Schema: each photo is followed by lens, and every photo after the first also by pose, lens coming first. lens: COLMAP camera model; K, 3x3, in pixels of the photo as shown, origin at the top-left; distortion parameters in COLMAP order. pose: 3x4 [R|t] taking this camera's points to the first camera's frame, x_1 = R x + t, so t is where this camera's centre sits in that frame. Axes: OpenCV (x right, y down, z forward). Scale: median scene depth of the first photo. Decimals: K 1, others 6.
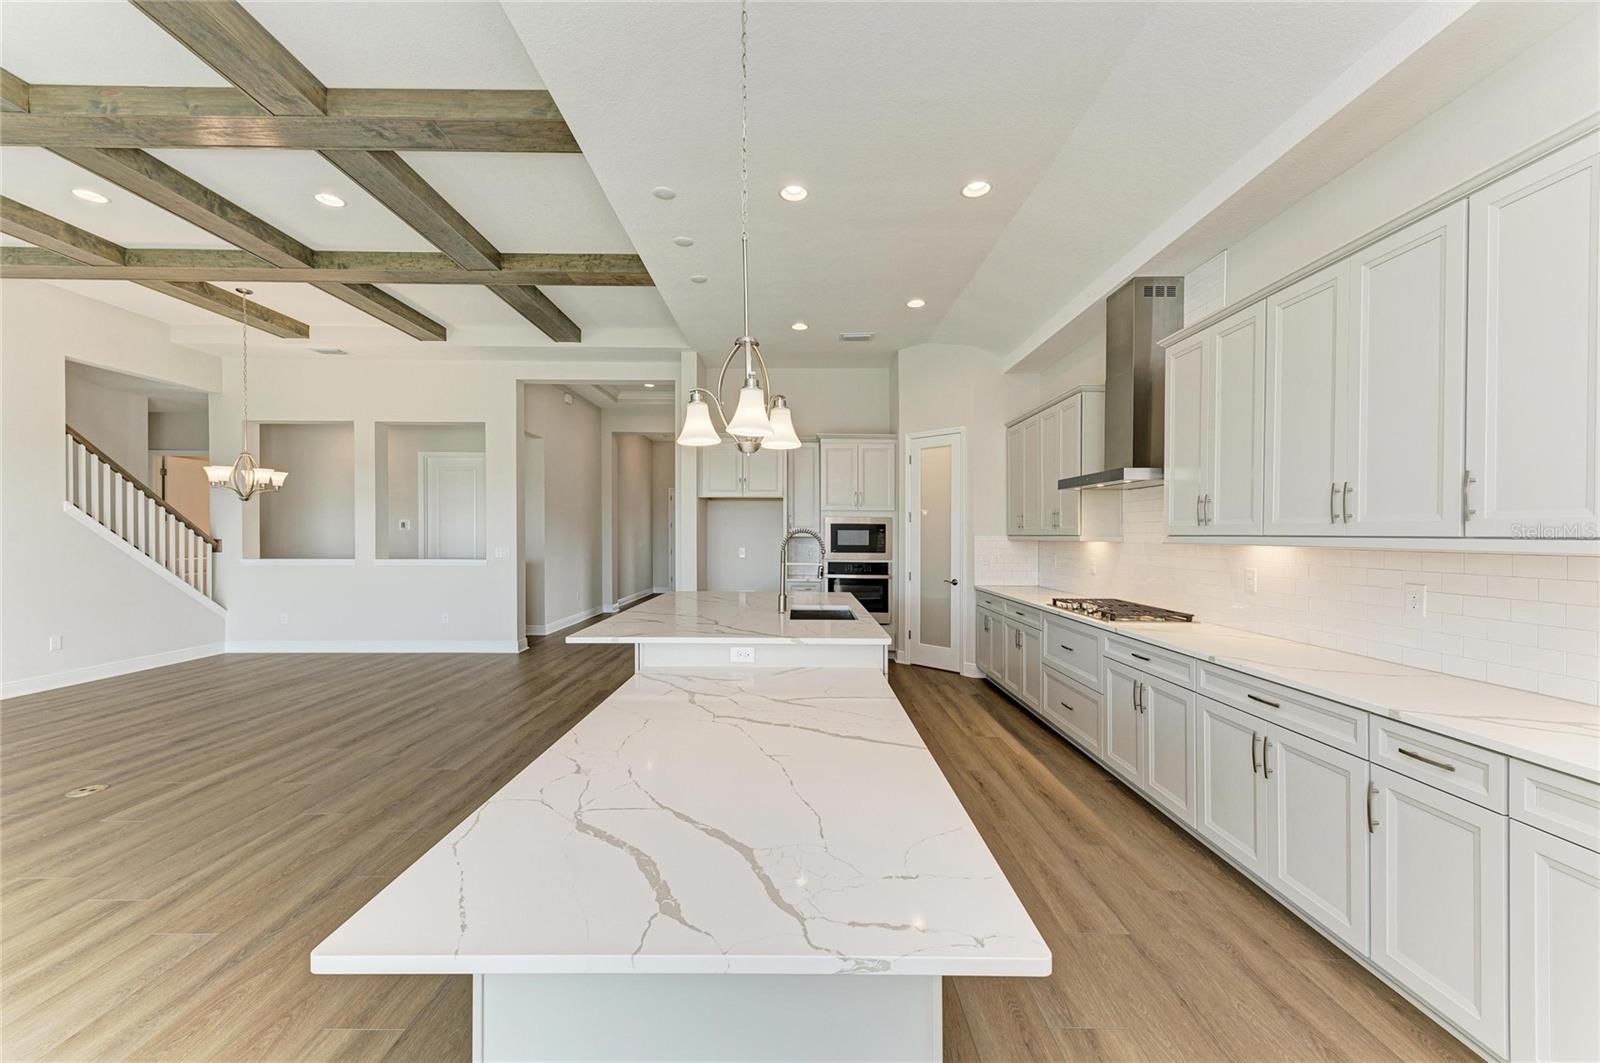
lens RADIAL K [[614.9, 0, 801.0], [0, 614.9, 531.9], [0, 0, 1]] dist [0.017827, -0.002042]
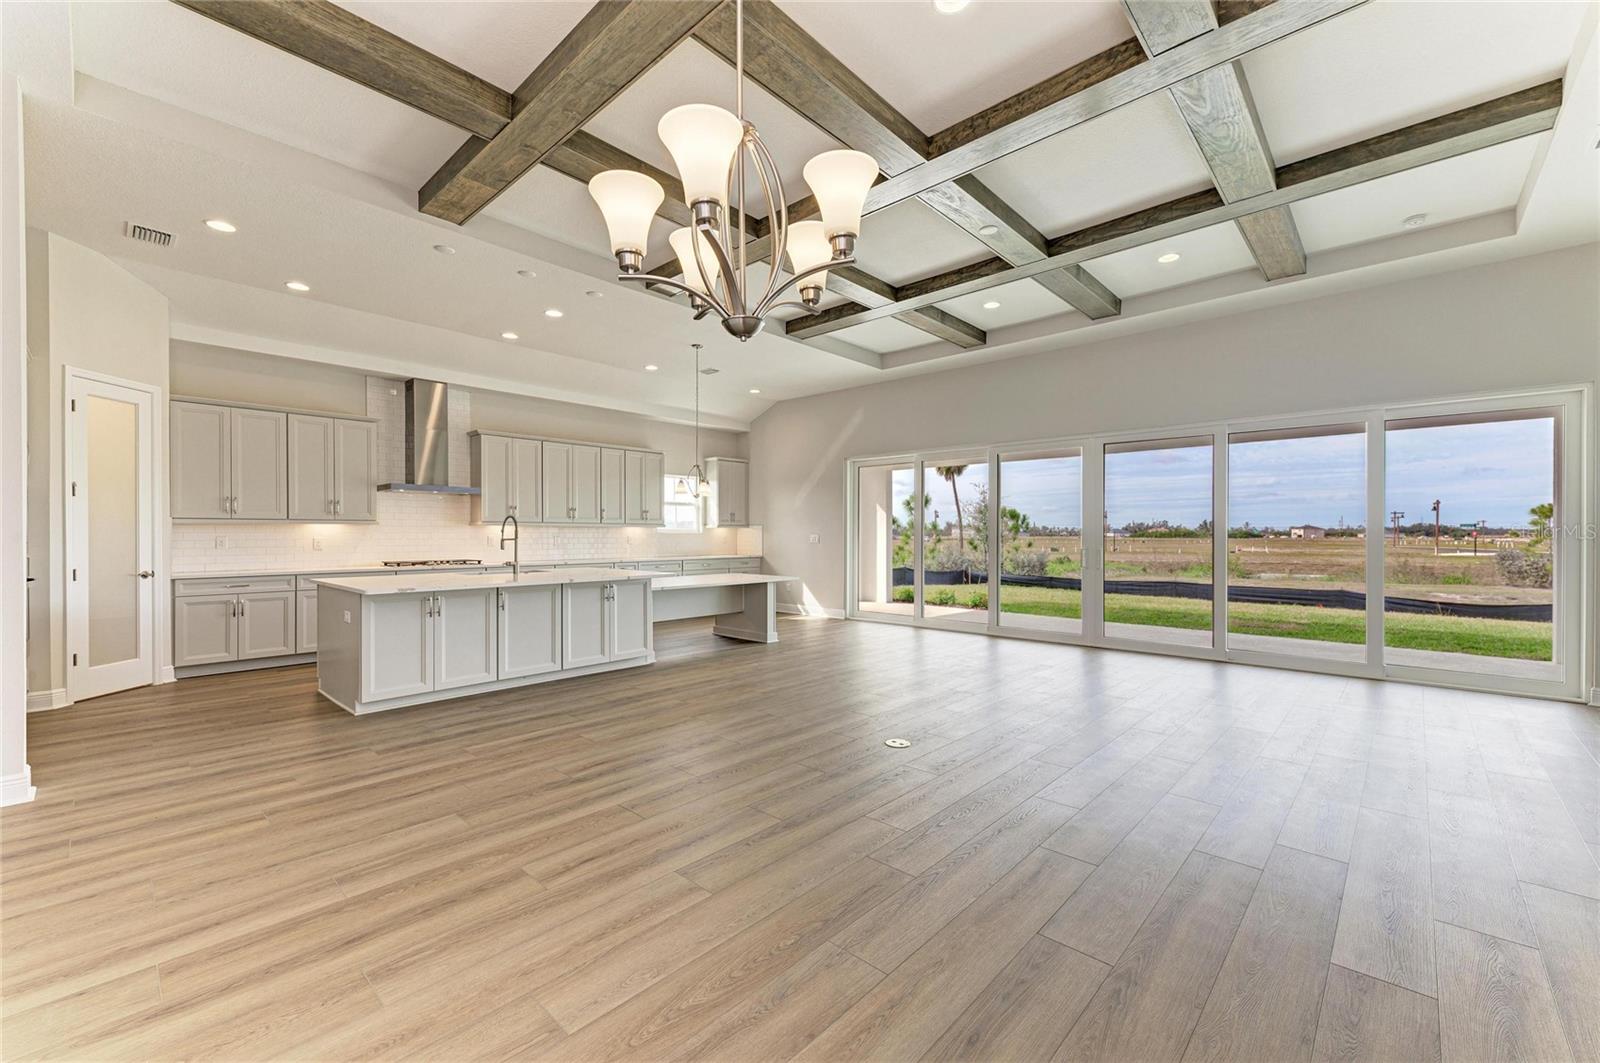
lens RADIAL K [[601.0, 0, 794.9], [0, 601.0, 535.4], [0, 0, 1]] dist [0.011802, -0.000028]
pose [[-0.726372, -0.009830, 0.687232, -1.382413], [-0.006844, 0.999952, 0.007069, 0.026428], [-0.687268, 0.000431, -0.726404, 1.506718]]
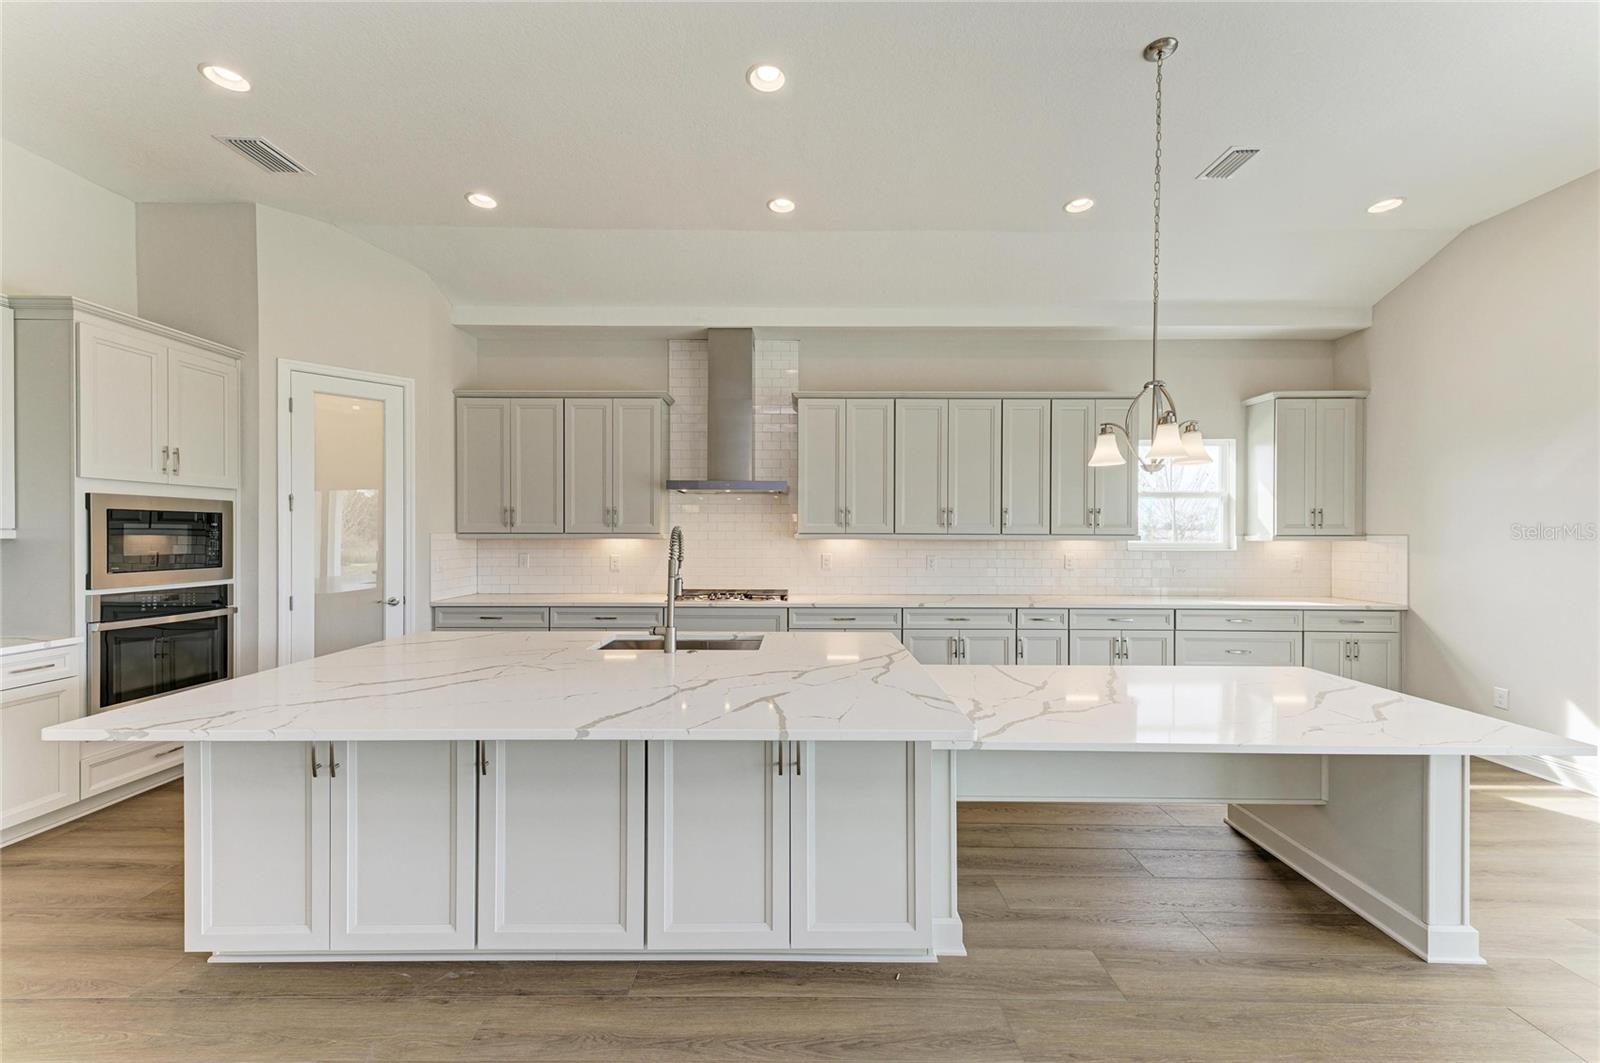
lens RADIAL K [[614.9, 0, 796.1], [0, 614.9, 535.0], [0, 0, 1]] dist [0.017827, -0.002042]
pose [[0.016568, -0.014458, 0.999758, -0.665118], [-0.007677, 0.999864, 0.014587, -0.009116], [-0.999833, -0.007917, 0.016455, 0.826262]]
